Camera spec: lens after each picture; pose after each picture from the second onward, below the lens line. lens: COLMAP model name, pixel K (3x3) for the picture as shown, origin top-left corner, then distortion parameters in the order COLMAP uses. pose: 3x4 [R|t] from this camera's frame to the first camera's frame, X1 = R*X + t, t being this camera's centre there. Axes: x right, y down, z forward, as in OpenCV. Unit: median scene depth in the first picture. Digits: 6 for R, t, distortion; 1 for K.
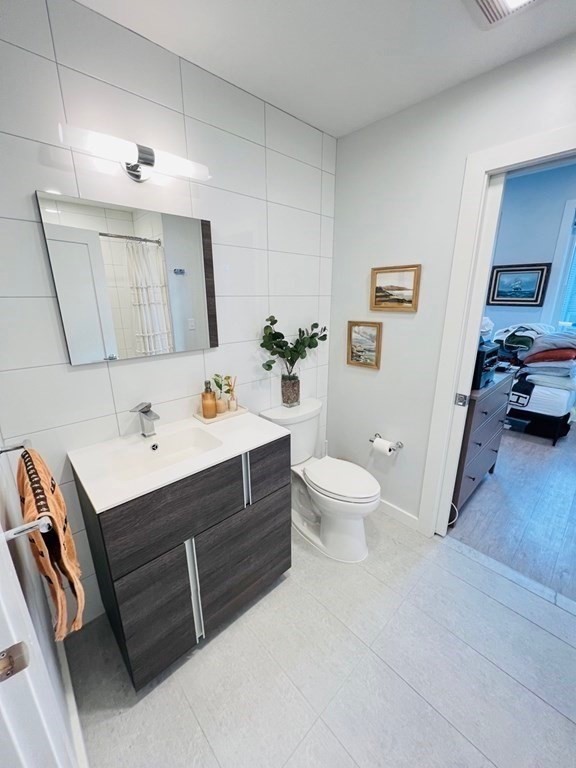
lens RADIAL K [[306.2, 0, 288.0], [0, 306.2, 384.0], [0, 0, 1]] dist [-0.002797, -0.000173]
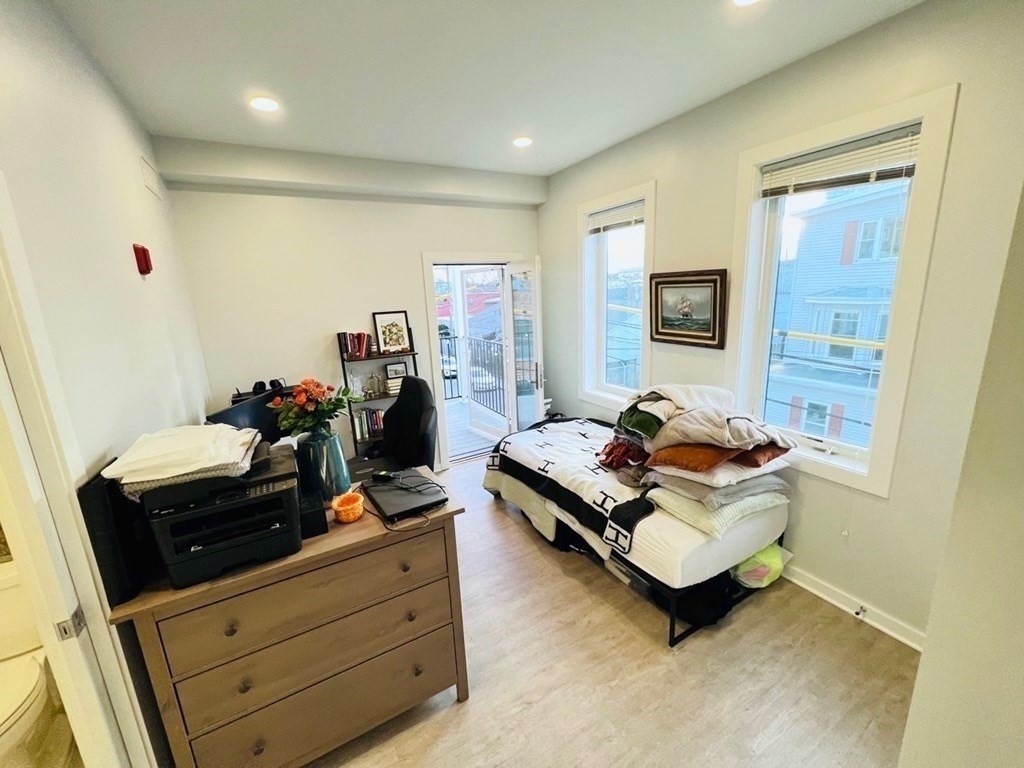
lens RADIAL K [[408.3, 0, 512.0], [0, 408.3, 384.0], [0, 0, 1]] dist [-0.002797, -0.000173]
pose [[0.970767, 0.011778, -0.239736, 0.673388], [-0.024456, 0.998451, -0.049979, -0.155302], [0.238776, 0.054381, 0.969551, 0.243609]]
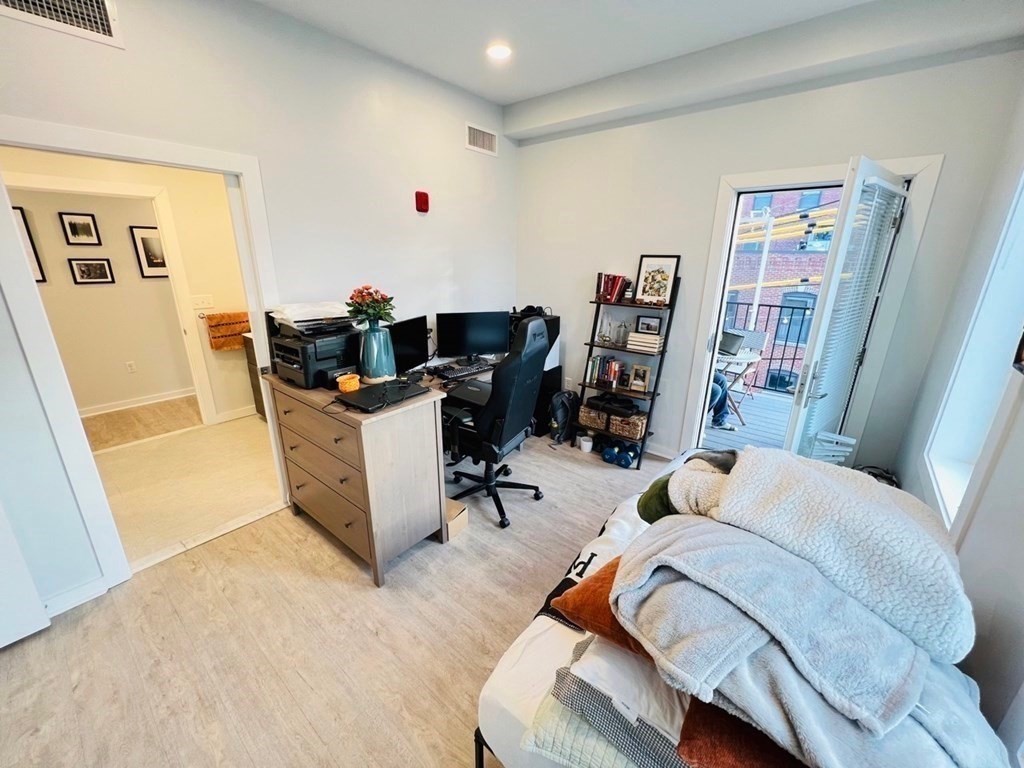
lens RADIAL K [[408.3, 0, 512.0], [0, 408.3, 384.0], [0, 0, 1]] dist [-0.002797, -0.000173]
pose [[0.125968, 0.303432, -0.944490, 0.991479], [-0.284981, 0.923012, 0.258524, -0.261587], [0.950220, 0.236596, 0.202742, 0.742152]]
